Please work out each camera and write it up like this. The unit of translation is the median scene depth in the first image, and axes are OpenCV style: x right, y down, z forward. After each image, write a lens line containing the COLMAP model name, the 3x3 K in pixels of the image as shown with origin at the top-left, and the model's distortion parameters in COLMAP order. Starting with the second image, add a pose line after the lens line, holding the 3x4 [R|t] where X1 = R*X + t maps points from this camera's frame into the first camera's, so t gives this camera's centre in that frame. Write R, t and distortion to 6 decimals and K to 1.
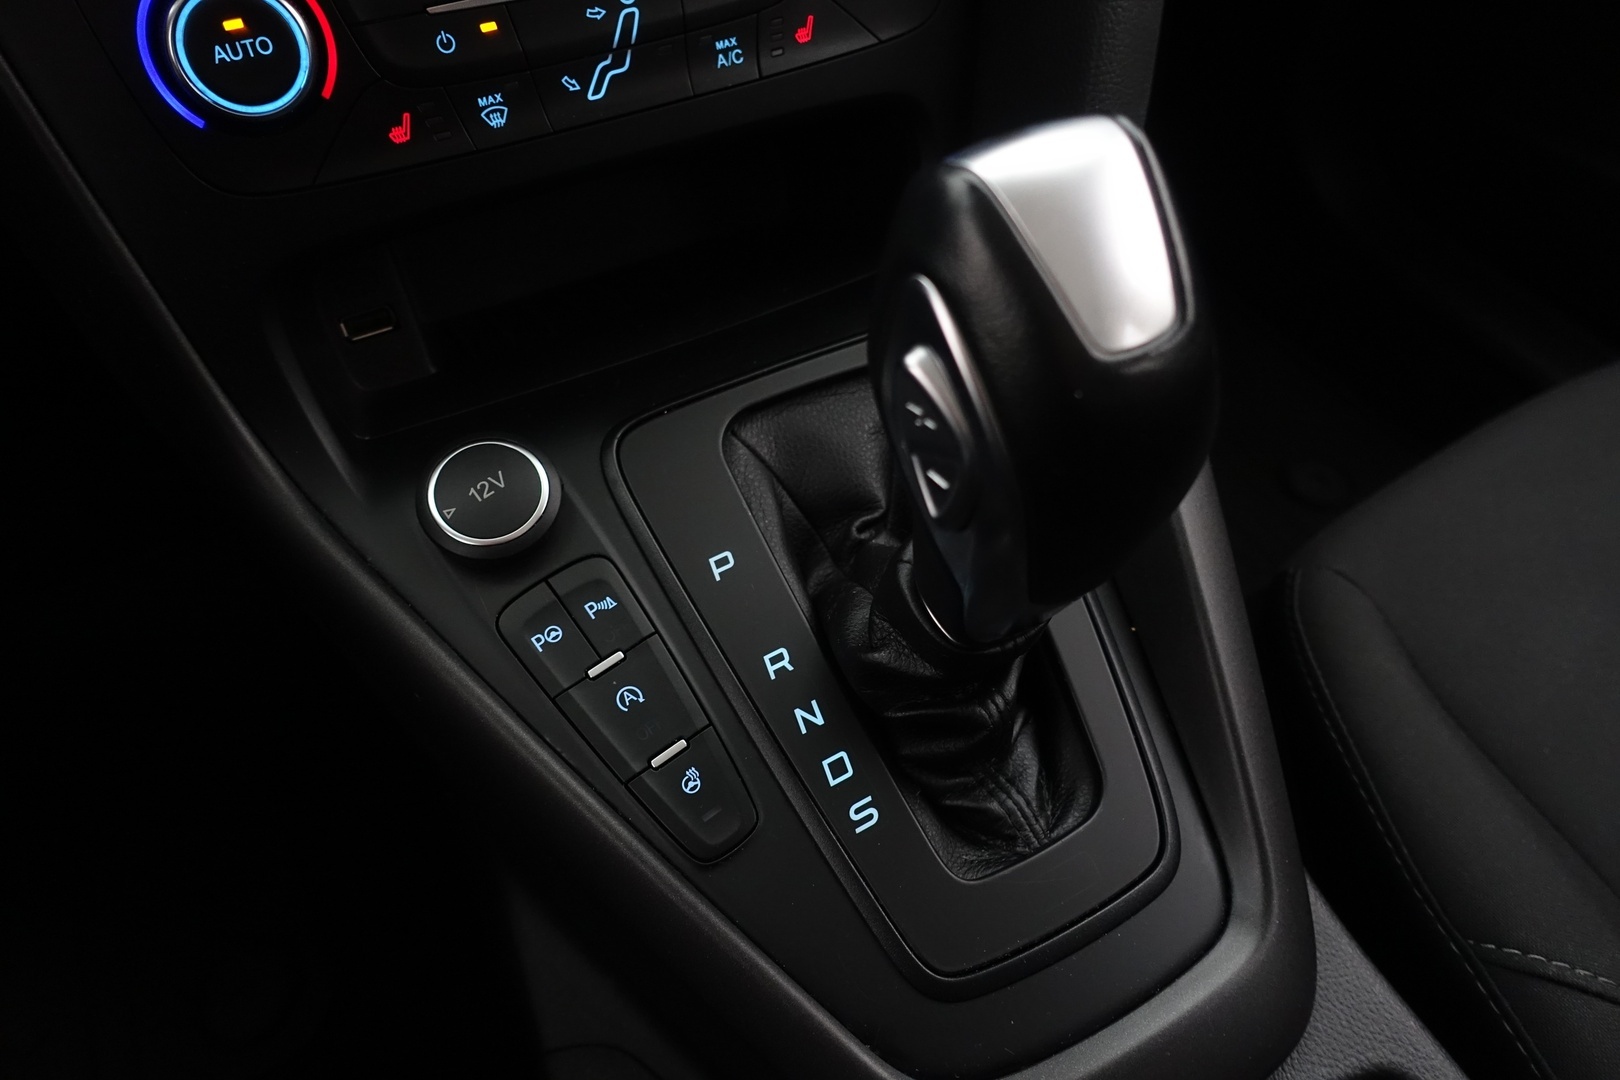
lens RADIAL K [[1135.0, 0, 808.8], [0, 1135.0, 543.5], [0, 0, 1]] dist [0.003305, -0.012233]
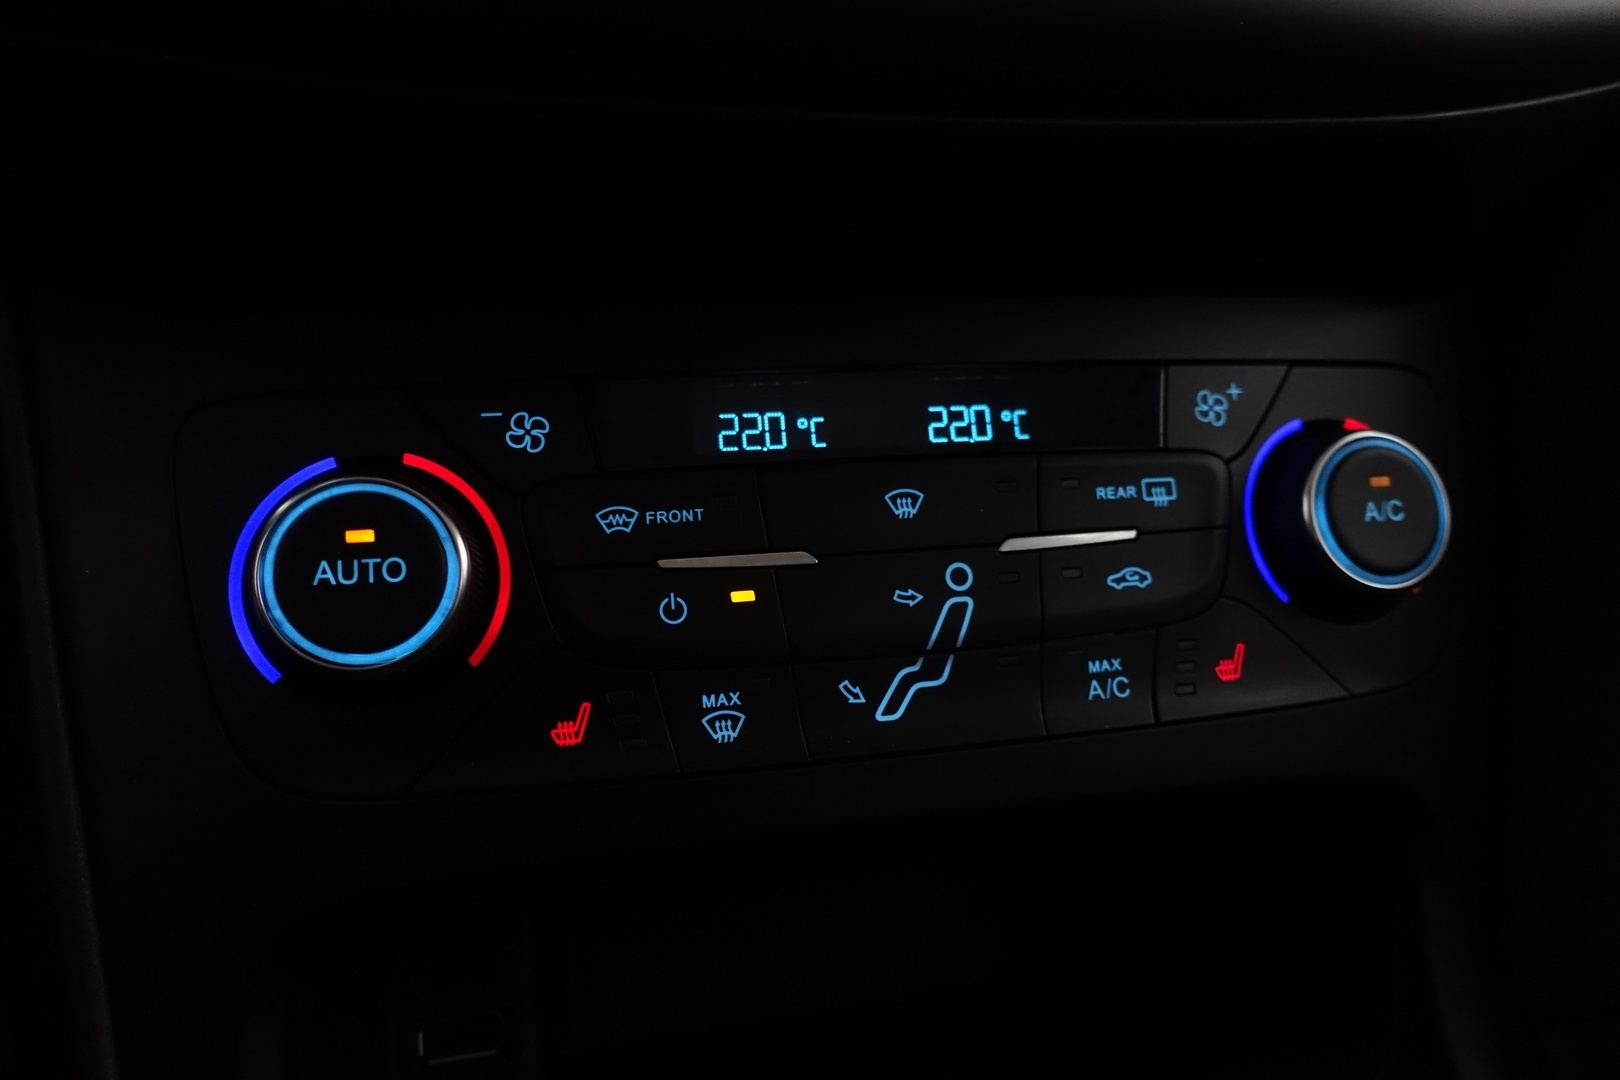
lens RADIAL K [[1135.0, 0, 808.1], [0, 1135.0, 544.4], [0, 0, 1]] dist [0.003305, -0.012233]
pose [[0.967198, 0.052959, -0.248442, -0.082365], [-0.187984, 0.807022, -0.559801, -0.117170], [0.170851, 0.588142, 0.790506, 0.454682]]
